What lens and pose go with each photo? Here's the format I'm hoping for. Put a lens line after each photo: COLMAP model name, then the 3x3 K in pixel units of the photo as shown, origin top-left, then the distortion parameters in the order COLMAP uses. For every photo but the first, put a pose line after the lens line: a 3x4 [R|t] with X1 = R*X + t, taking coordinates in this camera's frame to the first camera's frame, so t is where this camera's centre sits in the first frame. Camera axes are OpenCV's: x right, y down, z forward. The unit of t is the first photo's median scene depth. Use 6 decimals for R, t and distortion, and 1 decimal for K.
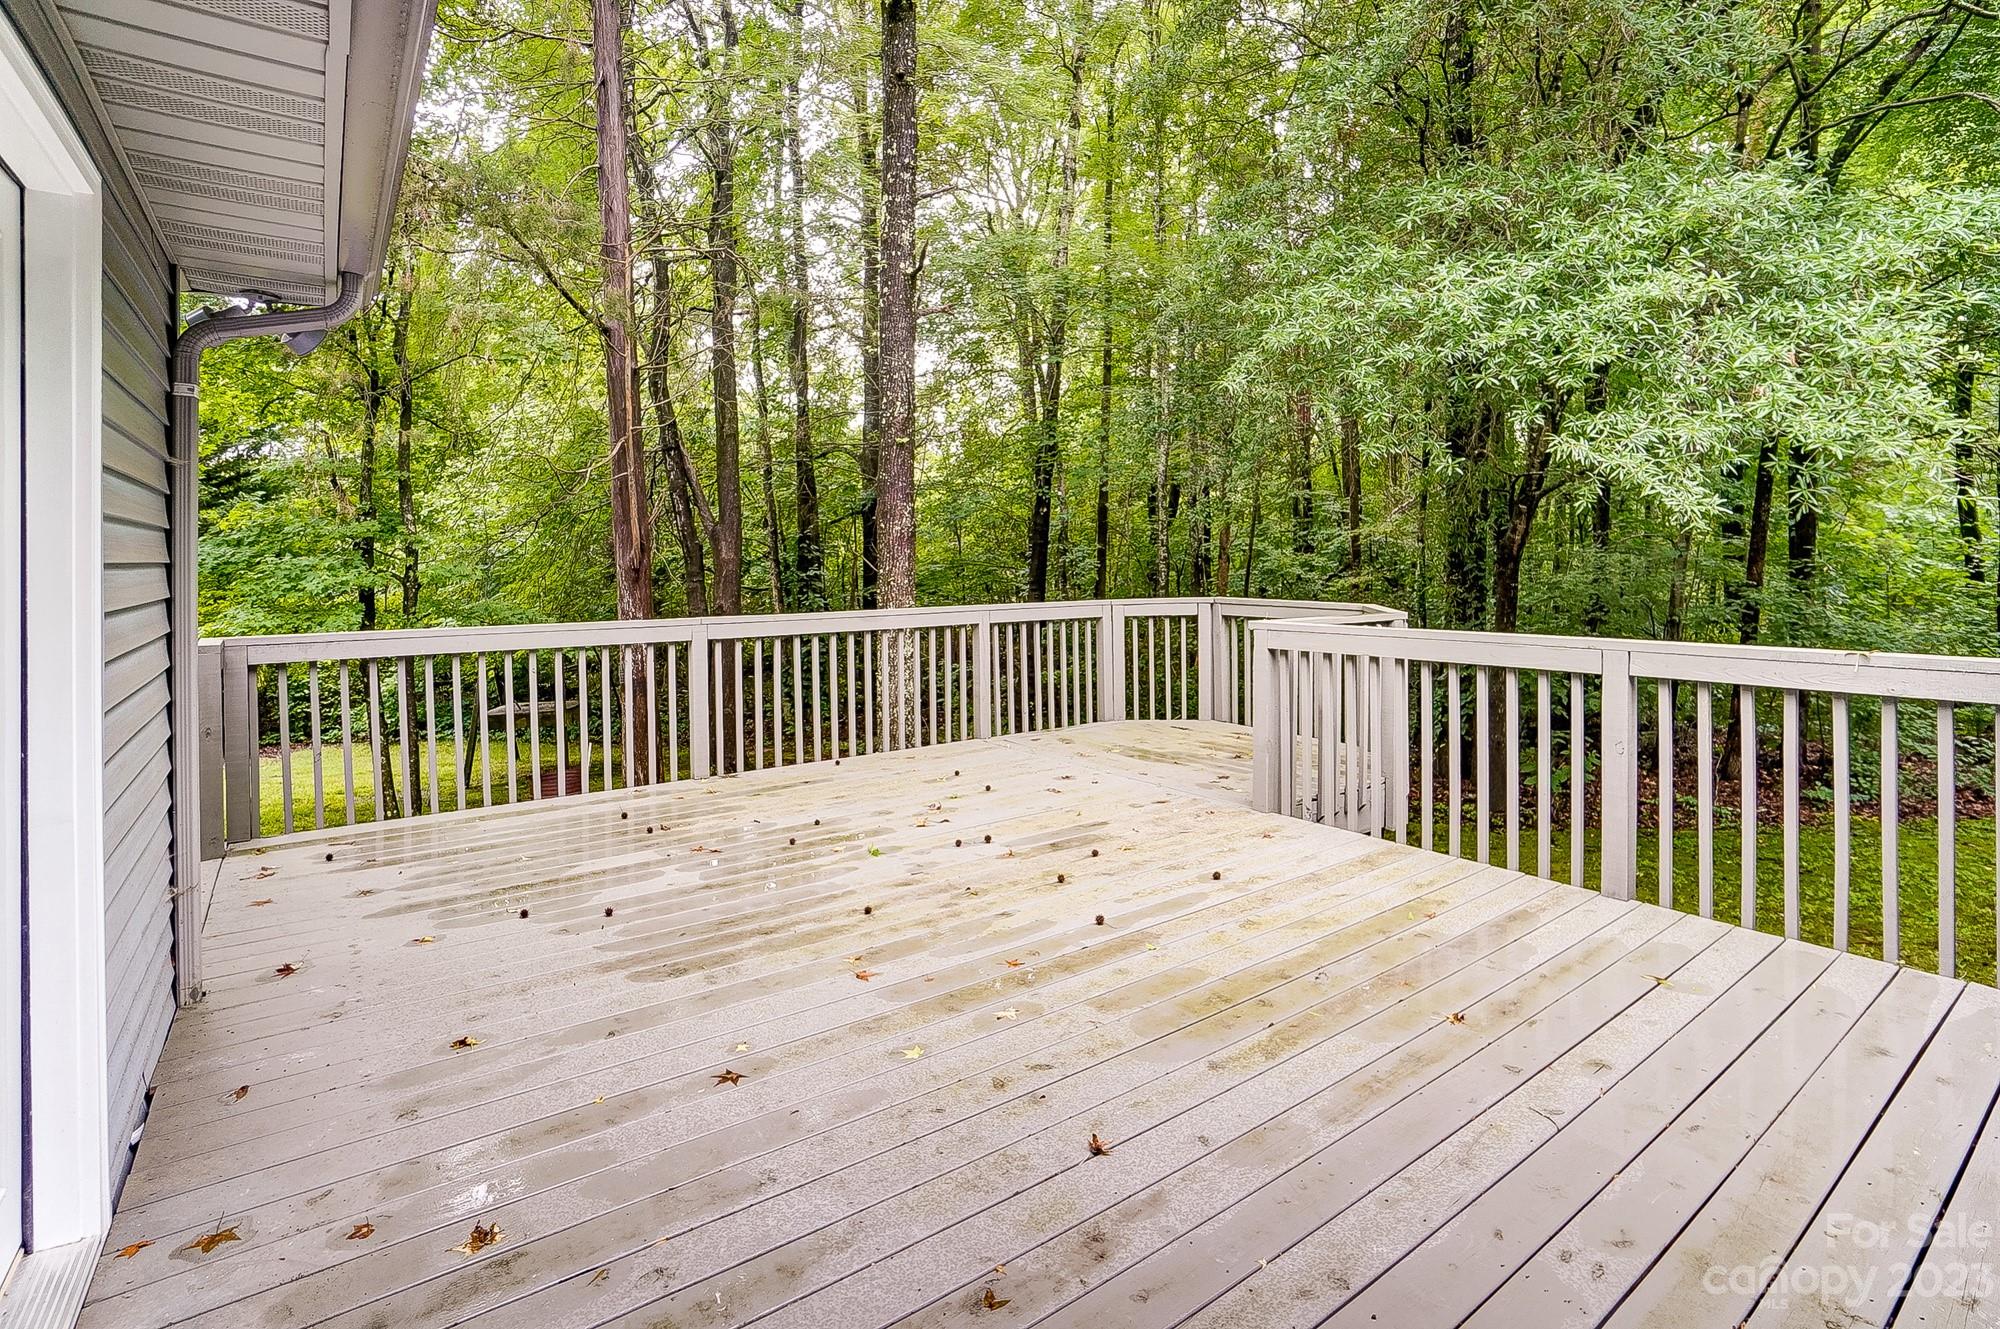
lens RADIAL K [[940.3, 0, 1028.9], [0, 940.3, 665.5], [0, 0, 1]] dist [-0.031507, 0.000135]
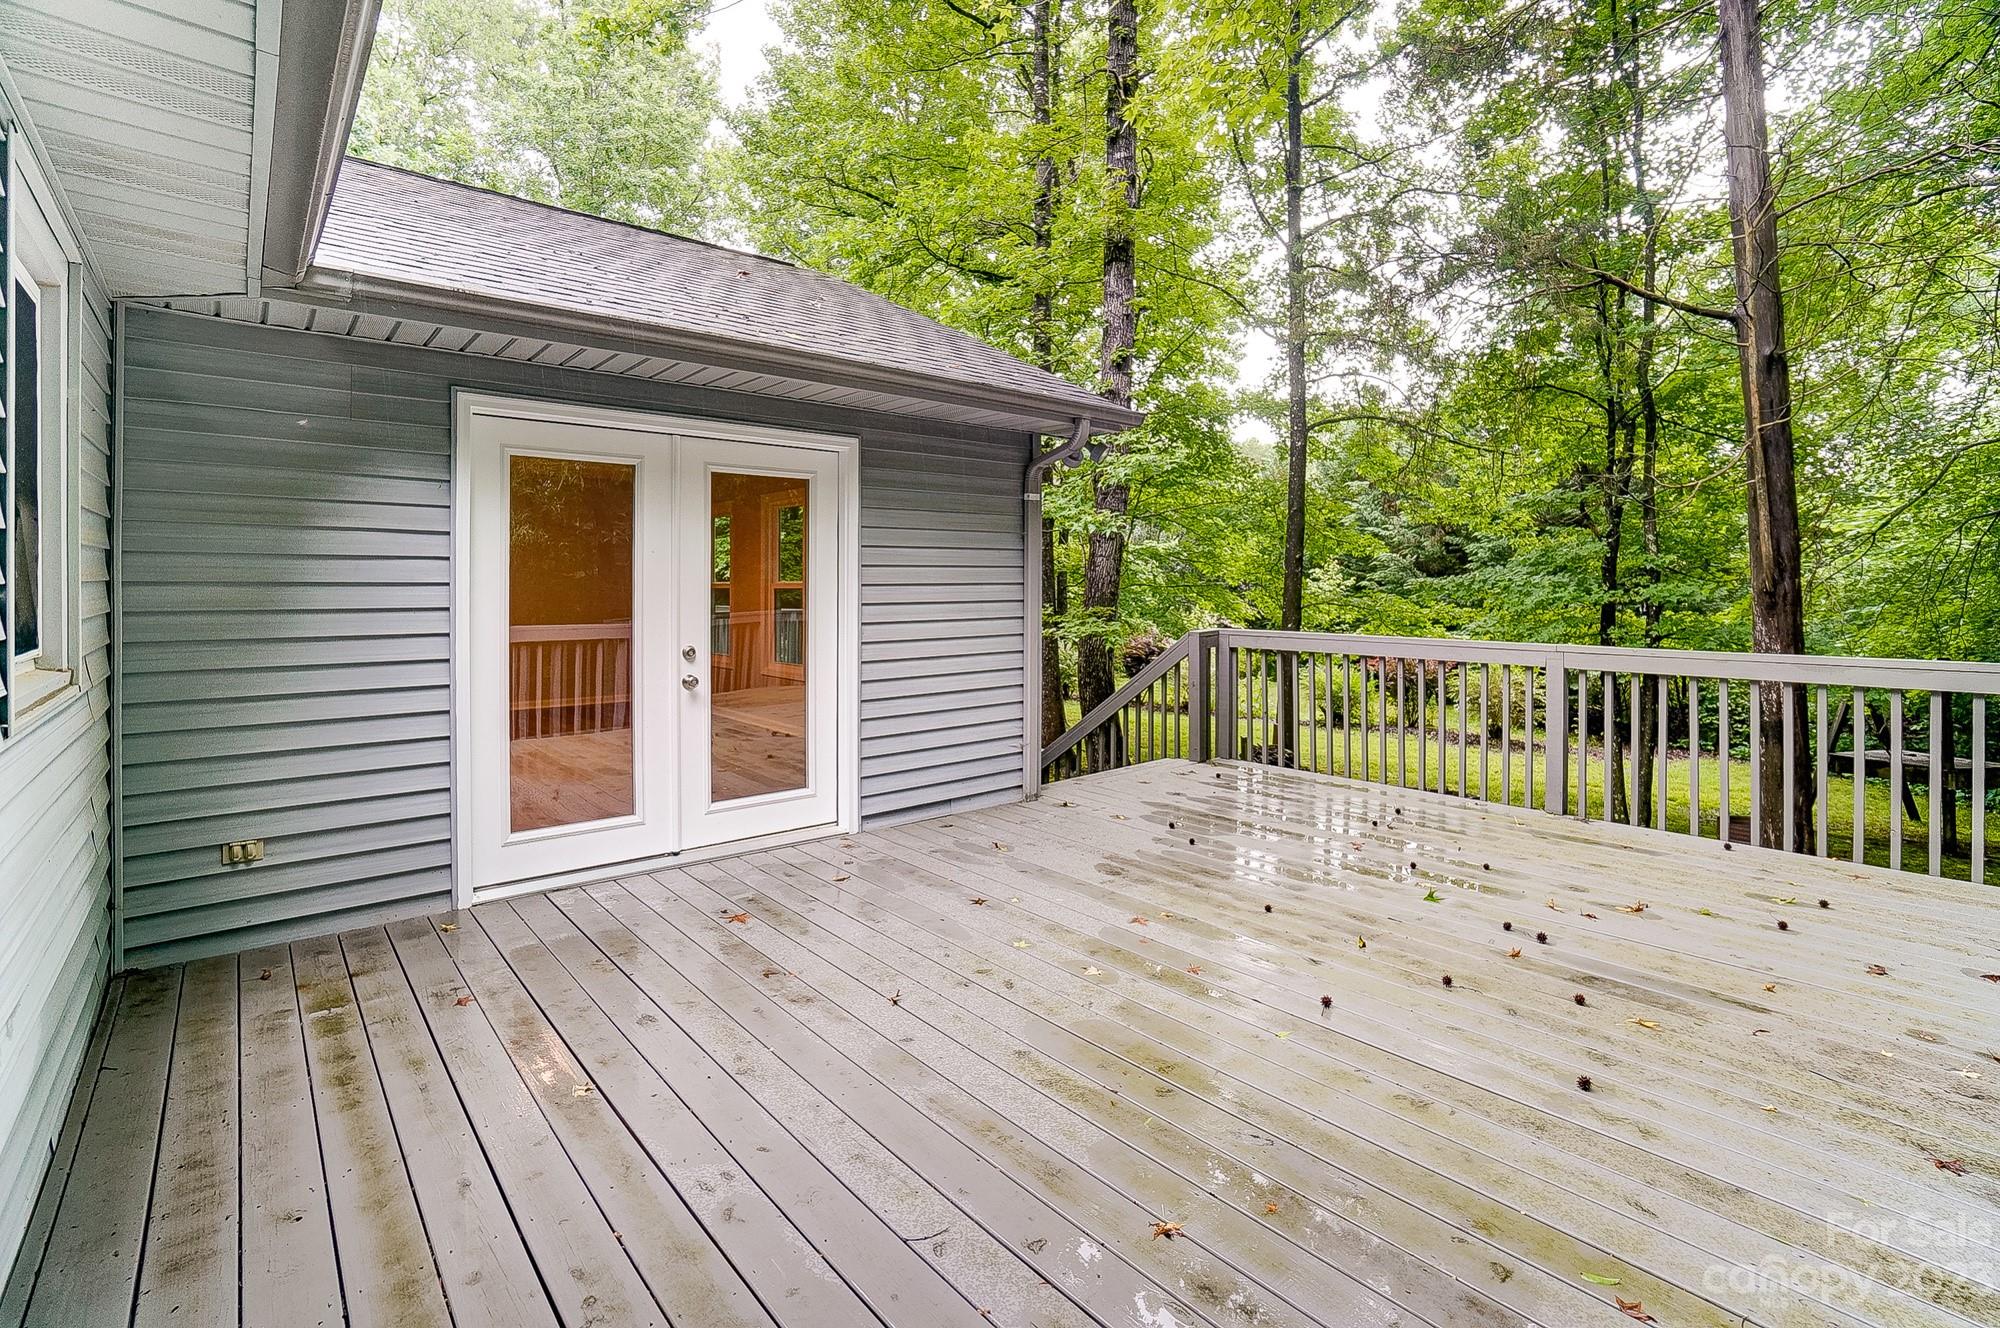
lens RADIAL K [[900.1, 0, 987.2], [0, 900.1, 666.3], [0, 0, 1]] dist [-0.033804, 0.000384]
pose [[0.059098, 0.090576, -0.994135, 1.057471], [-0.102883, 0.991125, 0.084186, -0.093547], [0.992936, 0.097304, 0.067892, 0.744486]]
